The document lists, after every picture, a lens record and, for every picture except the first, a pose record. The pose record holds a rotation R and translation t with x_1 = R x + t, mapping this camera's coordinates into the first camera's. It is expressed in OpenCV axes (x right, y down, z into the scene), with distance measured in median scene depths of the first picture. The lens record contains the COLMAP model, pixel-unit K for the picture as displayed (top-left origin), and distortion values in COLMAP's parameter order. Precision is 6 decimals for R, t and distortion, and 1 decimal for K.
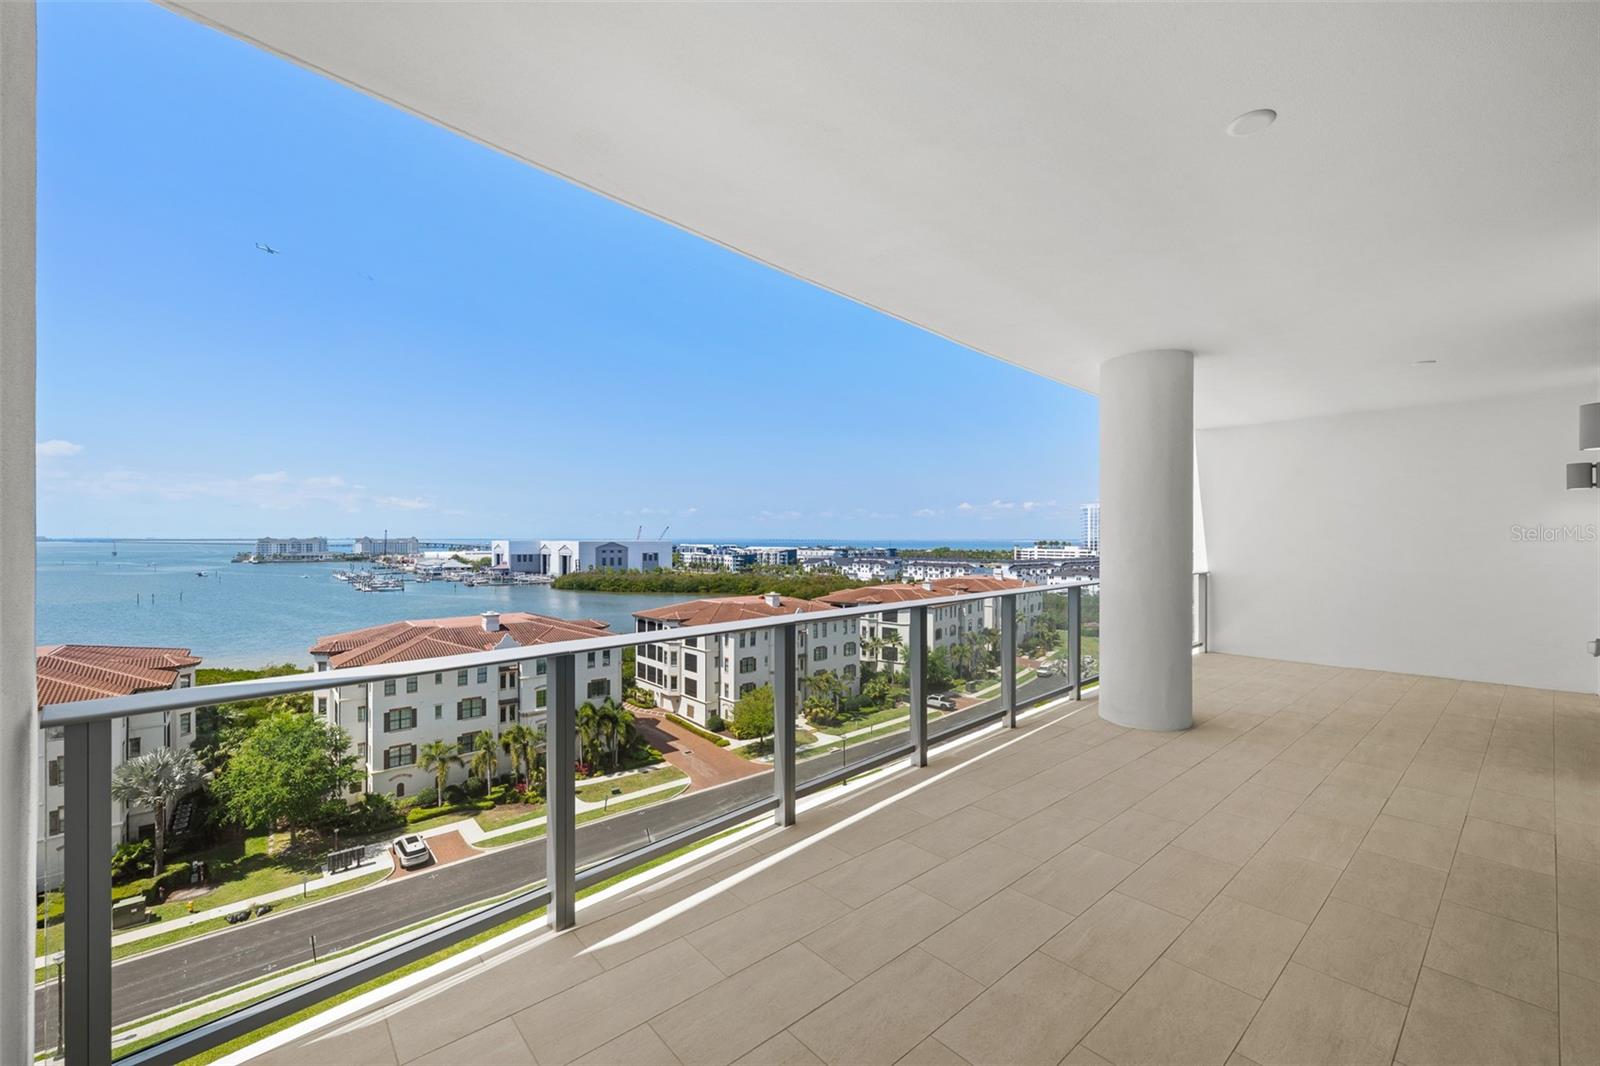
lens RADIAL K [[643.3, 0, 803.9], [0, 643.3, 533.3], [0, 0, 1]] dist [-0.000153, 0.000031]
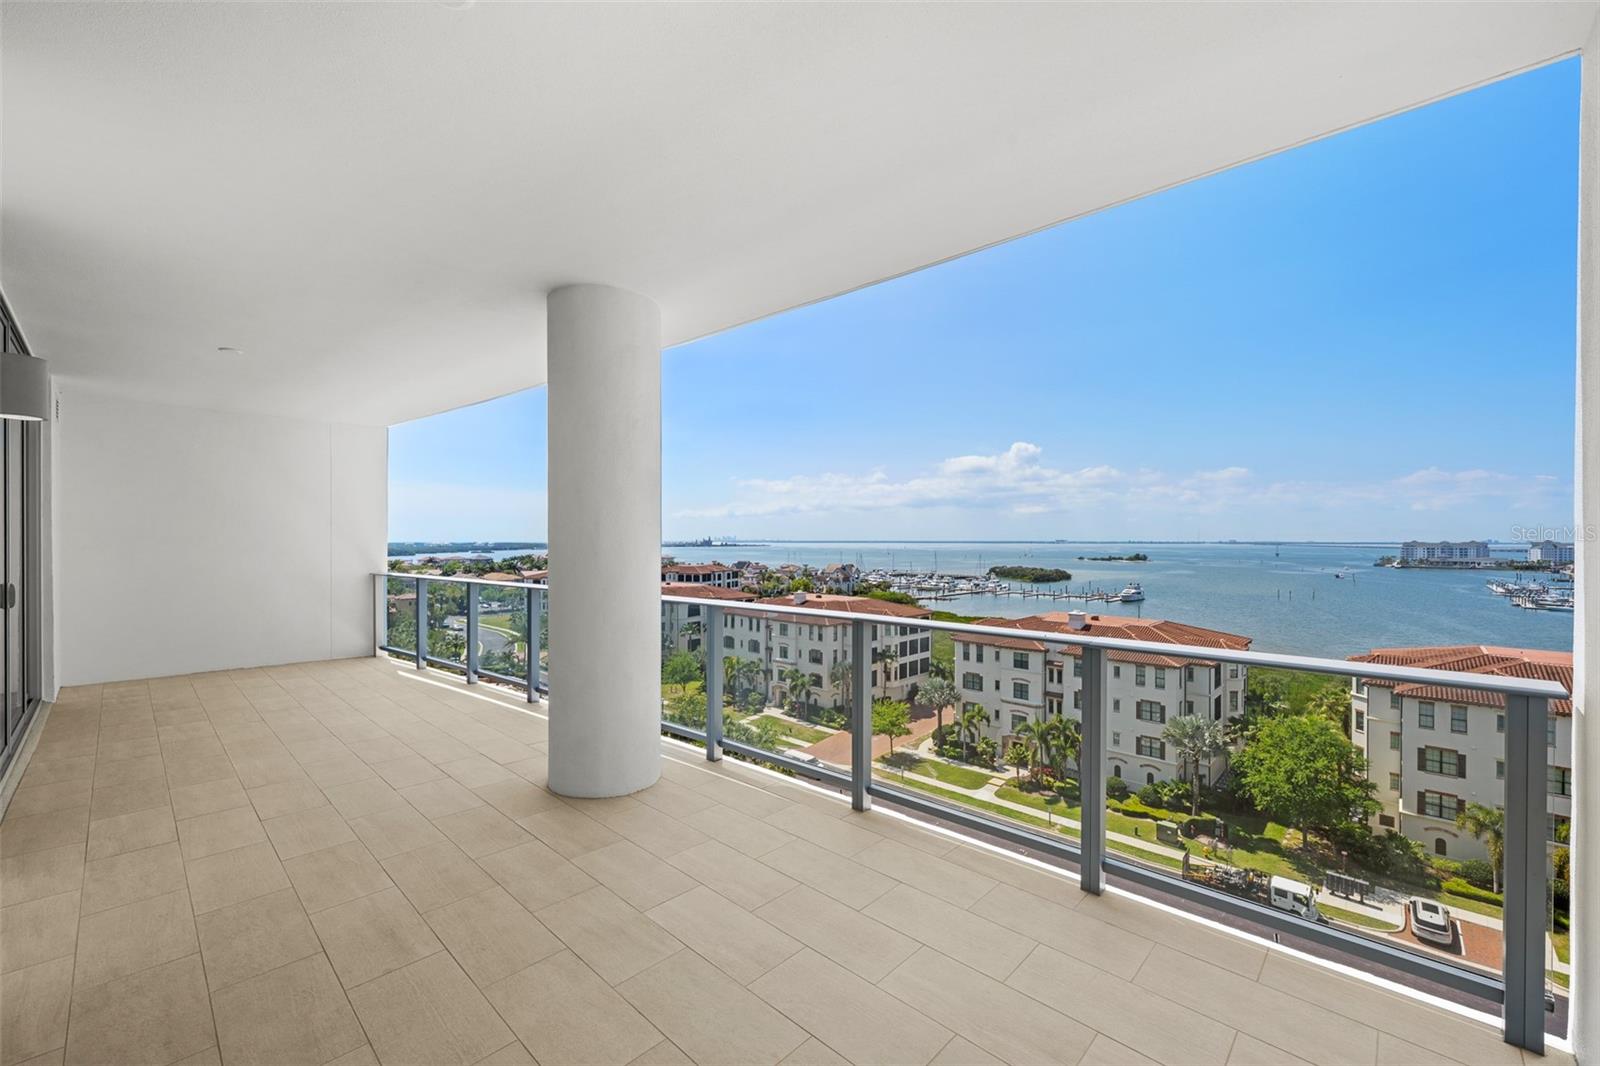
lens RADIAL K [[644.1, 0, 793.7], [0, 644.1, 543.1], [0, 0, 1]] dist [-0.001249, 0.000109]
pose [[0.095646, 0.004141, -0.995407, 0.101373], [0.005831, 0.999972, 0.004721, 0.000954], [0.995398, -0.006256, 0.095619, 0.089500]]
